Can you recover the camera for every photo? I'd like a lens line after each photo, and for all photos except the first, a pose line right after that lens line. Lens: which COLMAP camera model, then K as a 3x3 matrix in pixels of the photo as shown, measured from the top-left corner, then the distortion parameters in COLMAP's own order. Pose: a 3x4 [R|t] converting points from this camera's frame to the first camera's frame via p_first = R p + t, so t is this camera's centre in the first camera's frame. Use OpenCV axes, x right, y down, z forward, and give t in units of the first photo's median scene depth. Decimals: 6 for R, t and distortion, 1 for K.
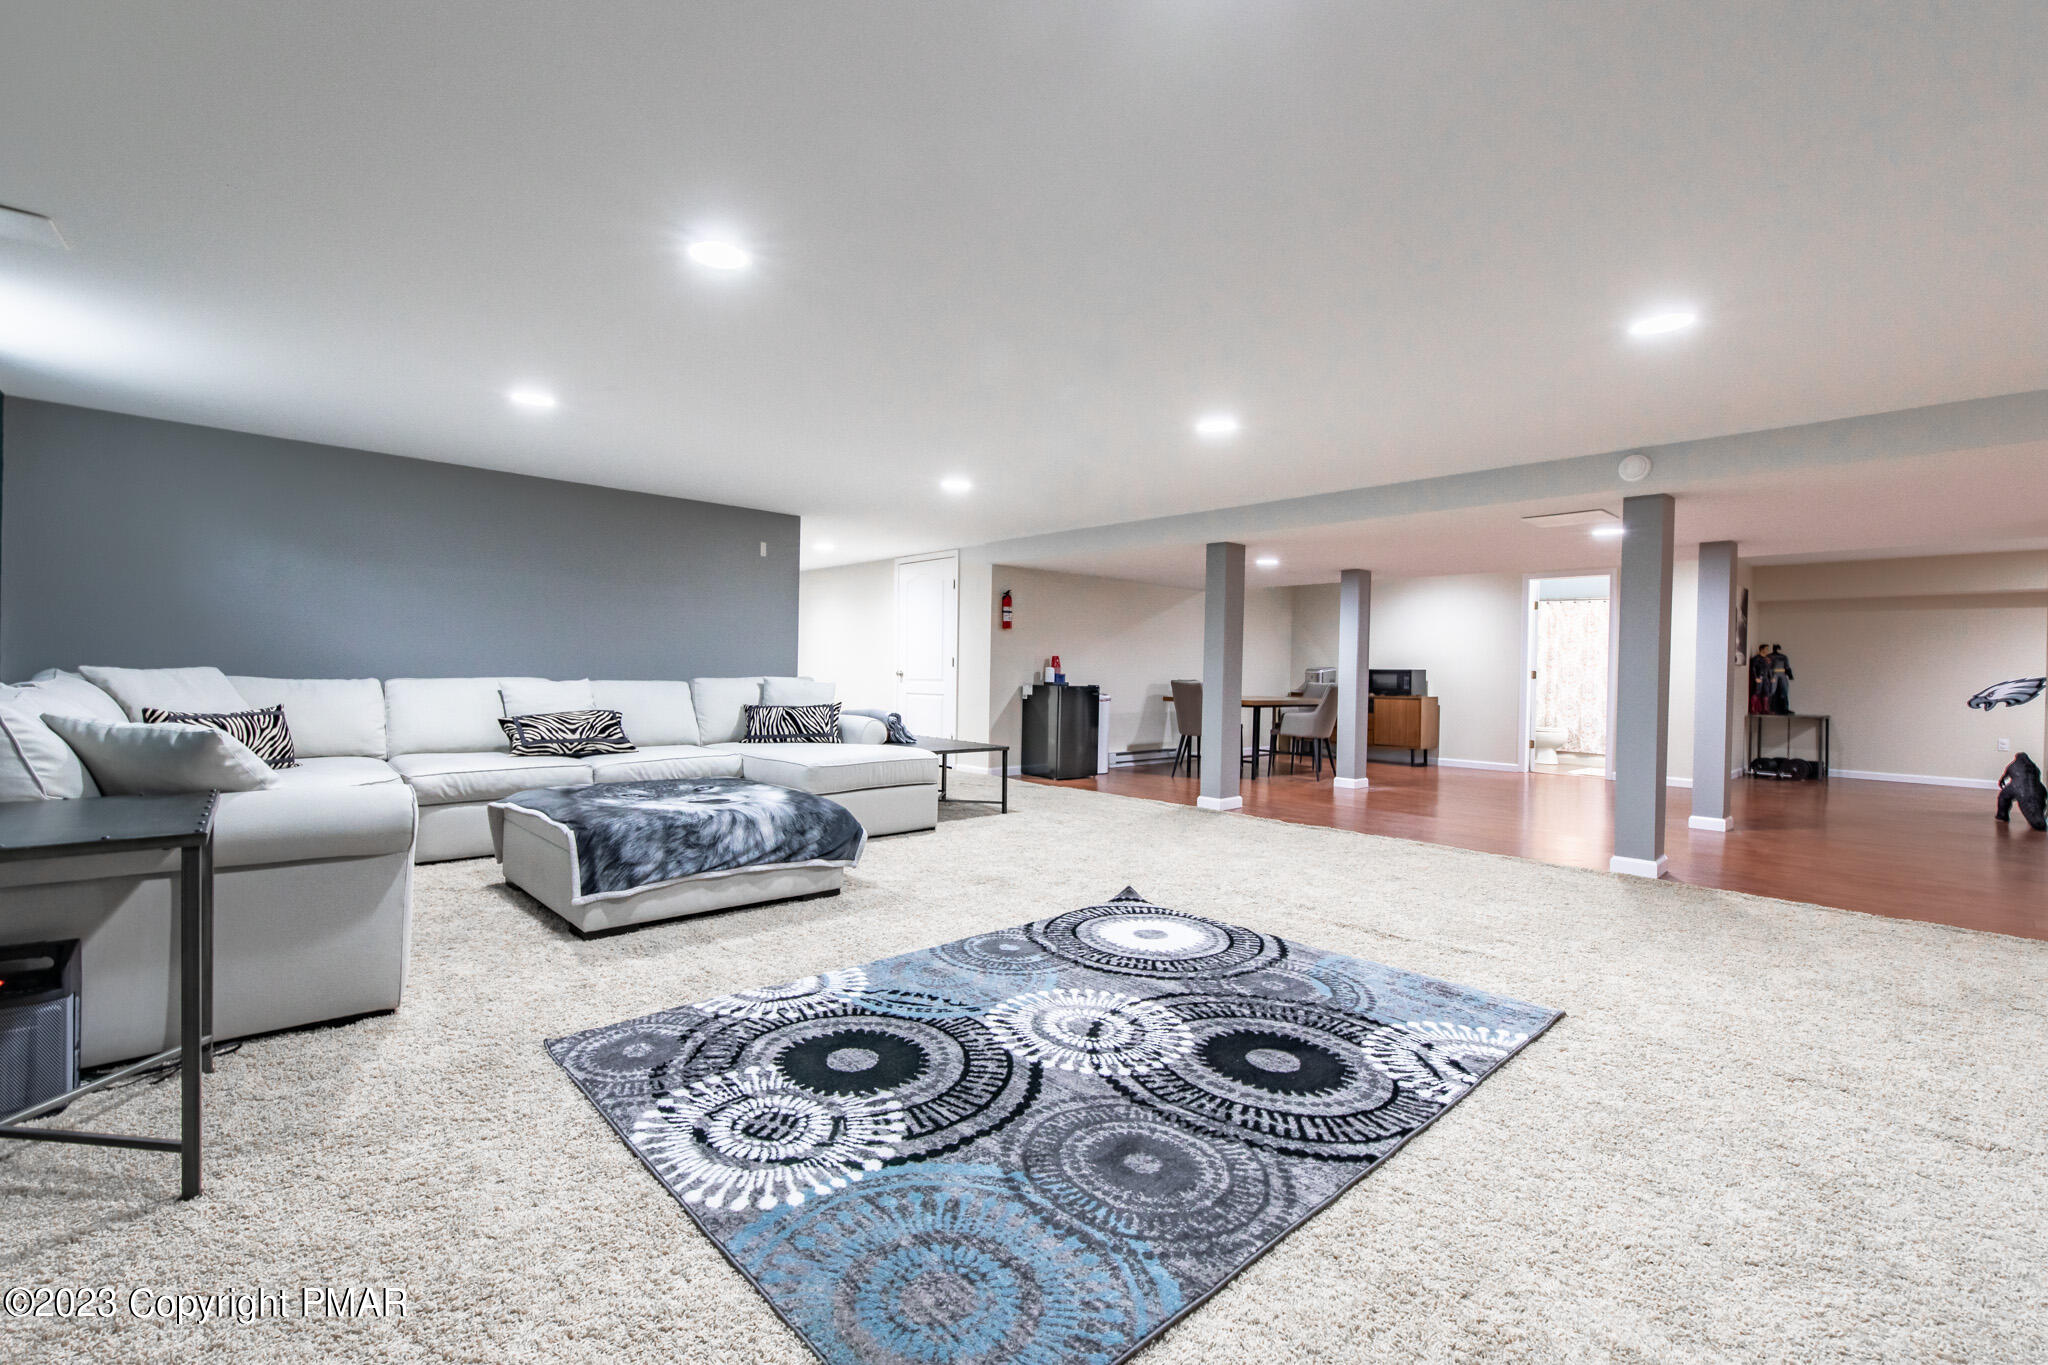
lens RADIAL K [[893.9, 0, 1020.5], [0, 893.9, 679.3], [0, 0, 1]] dist [-0.000767, 0.001612]
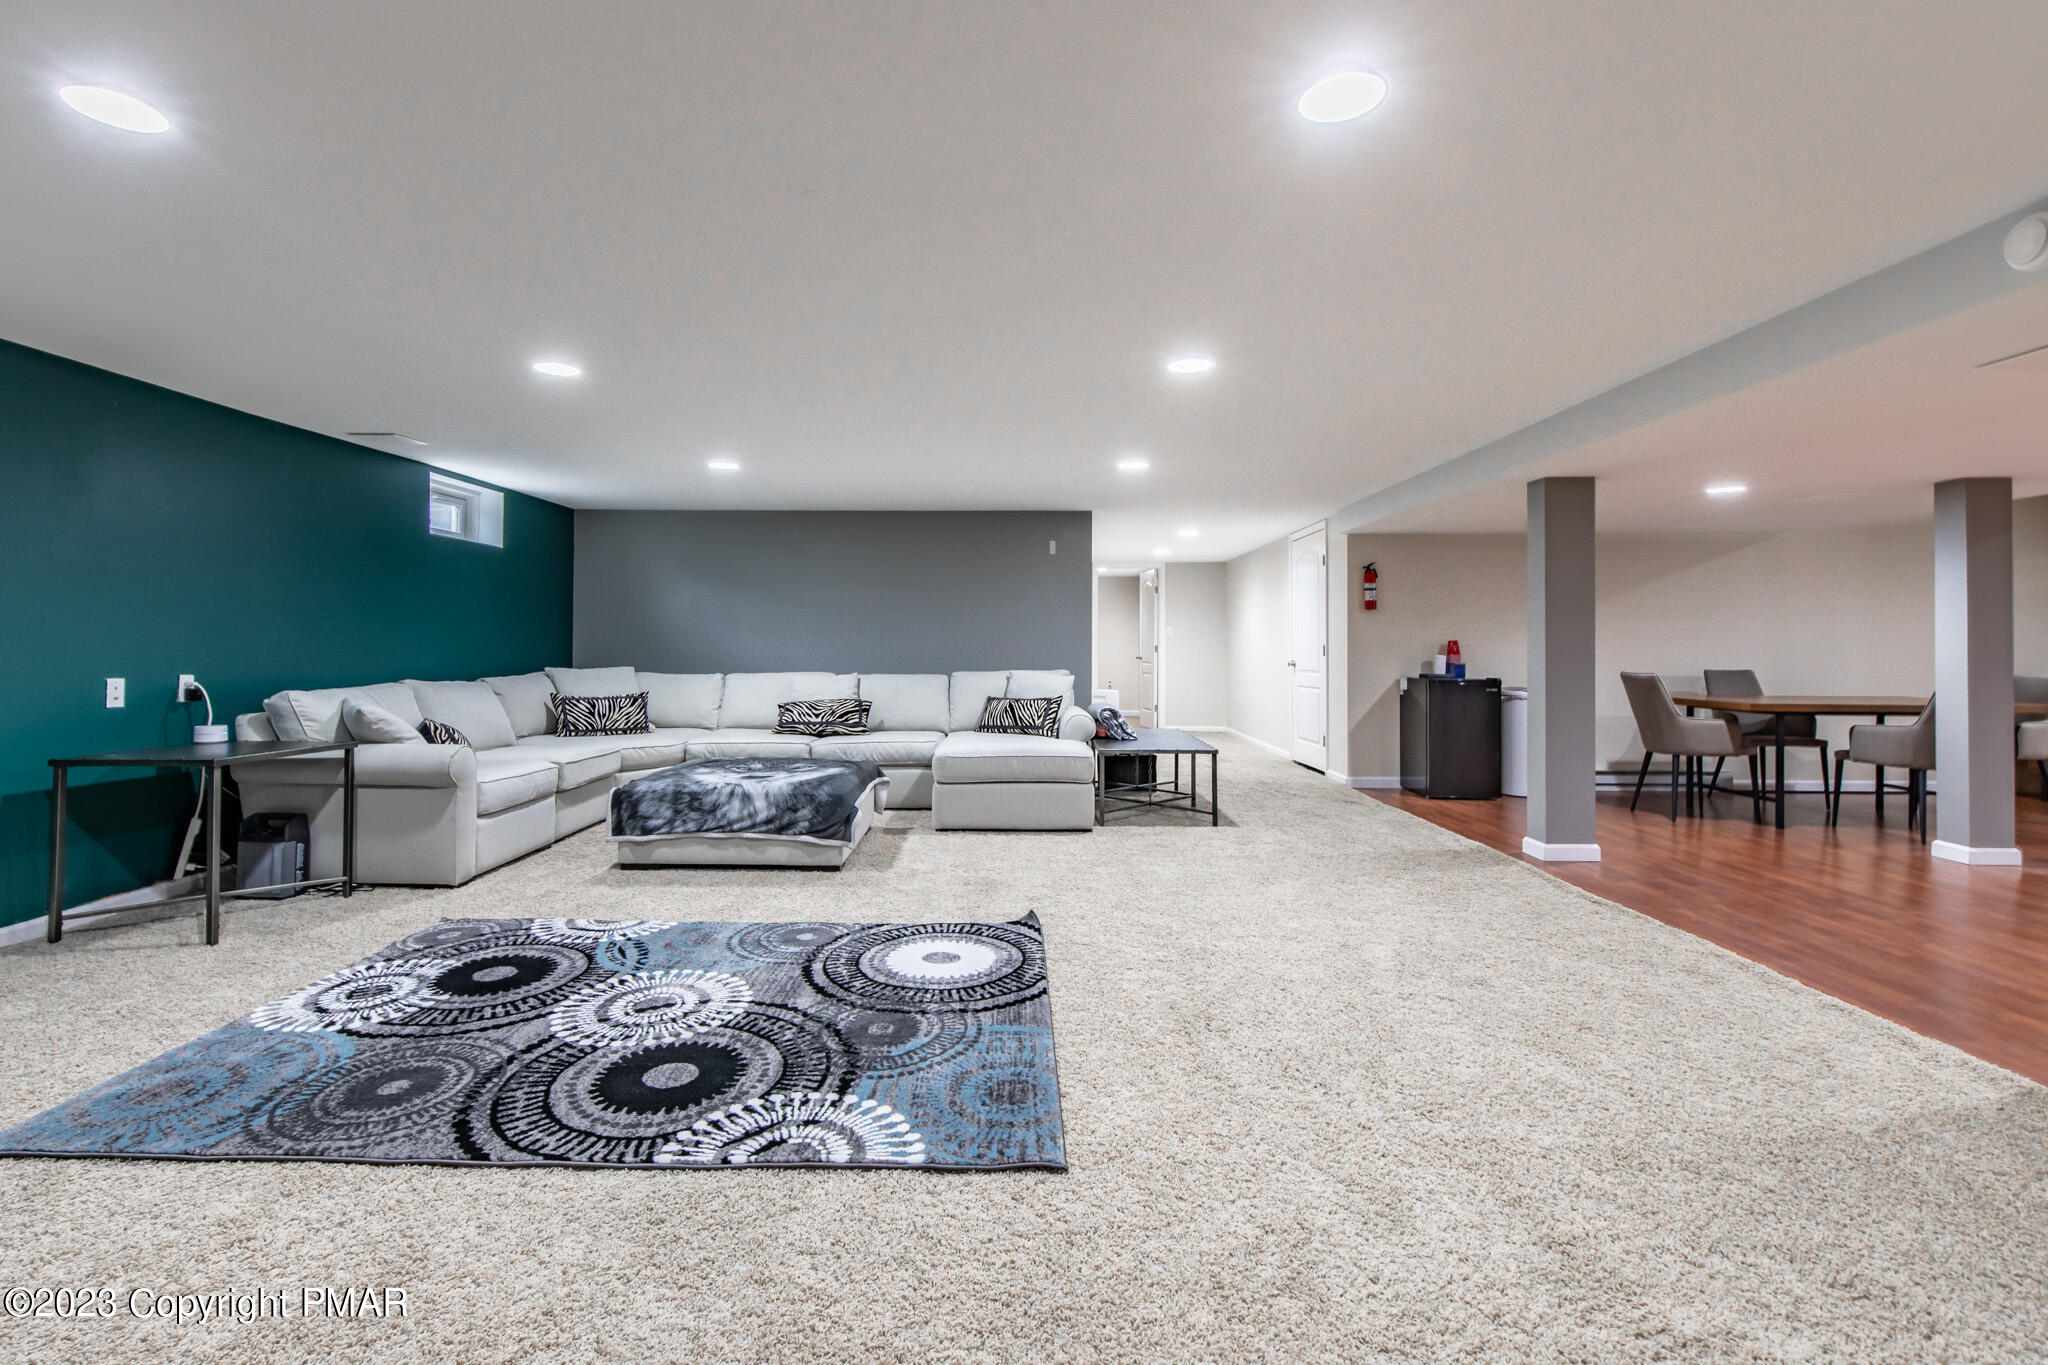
lens RADIAL K [[935.9, 0, 994.2], [0, 935.9, 635.0], [0, 0, 1]] dist [0.005939, 0.000350]
pose [[0.716853, -0.026535, -0.696720, 1.093831], [0.004618, 0.999434, -0.033311, -0.018062], [0.697209, 0.020662, 0.716570, 0.430527]]
